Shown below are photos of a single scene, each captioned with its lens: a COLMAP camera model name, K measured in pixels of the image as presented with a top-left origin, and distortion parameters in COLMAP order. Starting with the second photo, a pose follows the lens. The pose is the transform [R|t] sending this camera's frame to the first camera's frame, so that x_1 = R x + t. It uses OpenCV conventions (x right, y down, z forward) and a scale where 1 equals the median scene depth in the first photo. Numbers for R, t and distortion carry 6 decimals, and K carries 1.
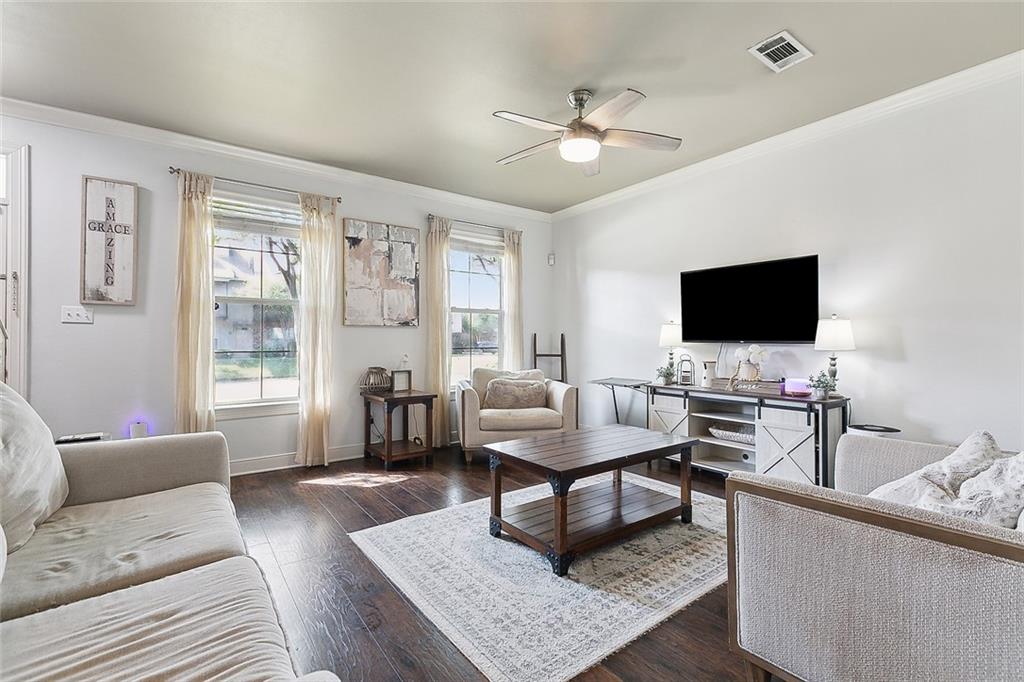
lens RADIAL K [[452.4, 0, 514.1], [0, 452.4, 337.4], [0, 0, 1]] dist [-0.000582, 0.000779]
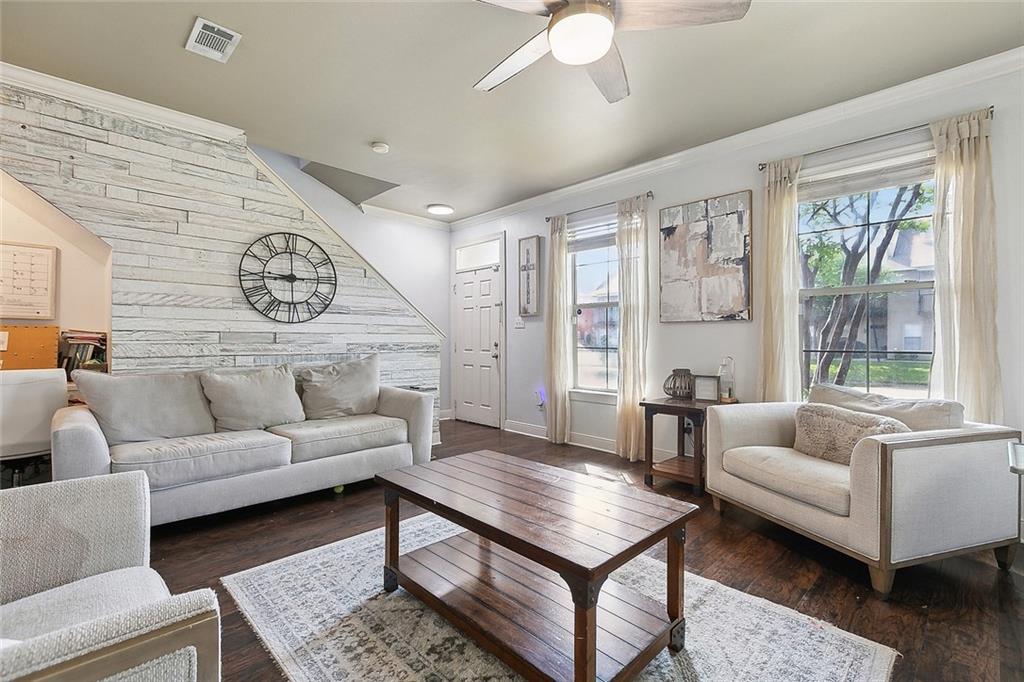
lens RADIAL K [[452.4, 0, 510.2], [0, 452.4, 340.7], [0, 0, 1]] dist [-0.000582, 0.000779]
pose [[0.136520, 0.003824, -0.990630, 0.560553], [0.002712, 0.999987, 0.004234, 0.006563], [0.990634, -0.003265, 0.136508, 0.596782]]
